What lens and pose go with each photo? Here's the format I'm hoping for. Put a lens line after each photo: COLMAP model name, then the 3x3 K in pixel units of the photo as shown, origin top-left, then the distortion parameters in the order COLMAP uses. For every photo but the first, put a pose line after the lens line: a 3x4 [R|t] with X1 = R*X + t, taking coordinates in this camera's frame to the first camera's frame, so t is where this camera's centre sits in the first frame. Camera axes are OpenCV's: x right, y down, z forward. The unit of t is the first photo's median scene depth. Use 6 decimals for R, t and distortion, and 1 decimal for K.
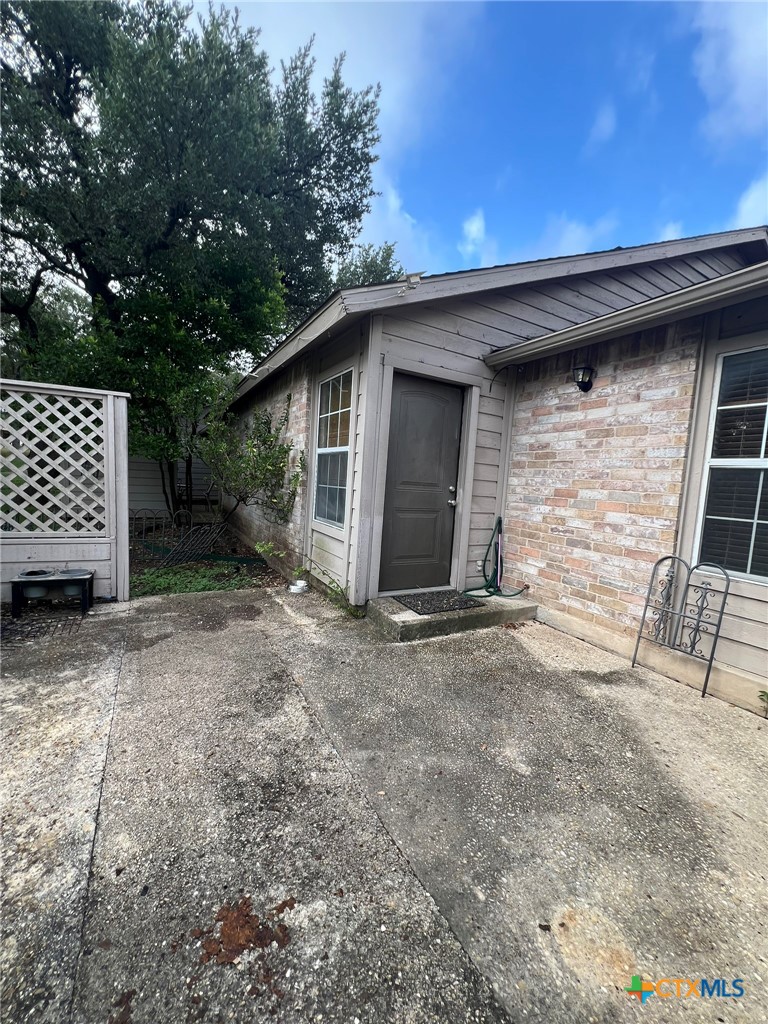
lens RADIAL K [[407.7, 0, 387.8], [0, 407.7, 514.3], [0, 0, 1]] dist [-0.000775, 0.000724]
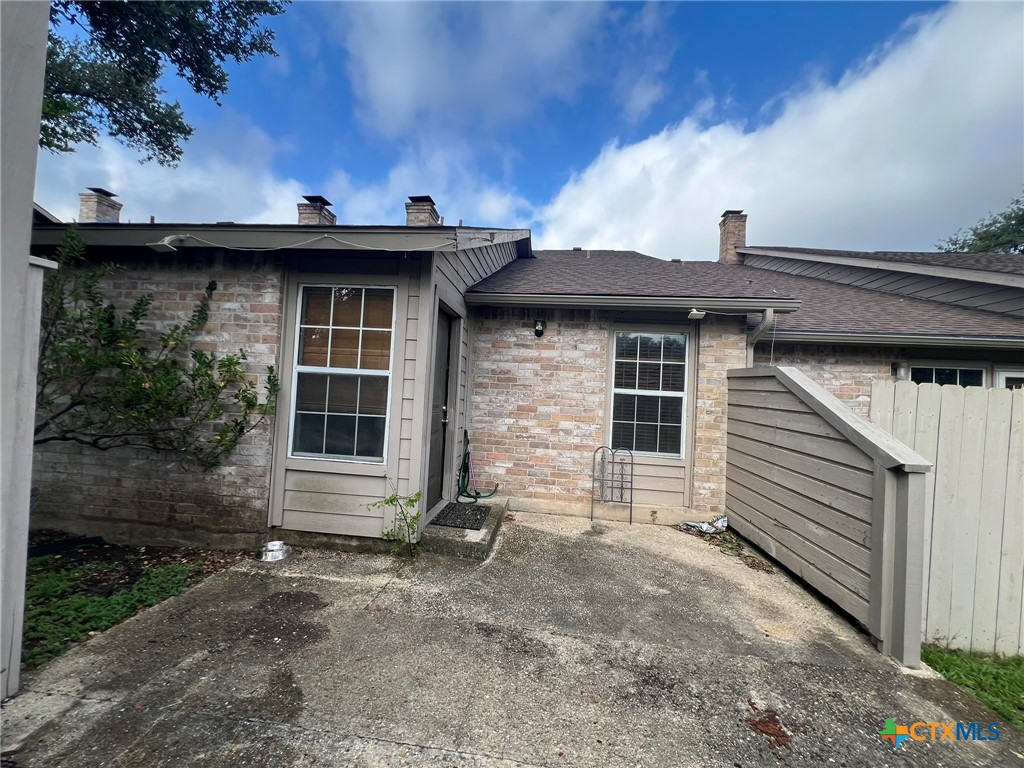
lens RADIAL K [[407.7, 0, 512.0], [0, 407.7, 384.5], [0, 0, 1]] dist [-0.000775, 0.000724]
pose [[0.584086, -0.009663, 0.811634, -0.747771], [0.051235, 0.998374, -0.024985, -0.109665], [-0.810073, 0.056177, 0.583632, 0.272195]]
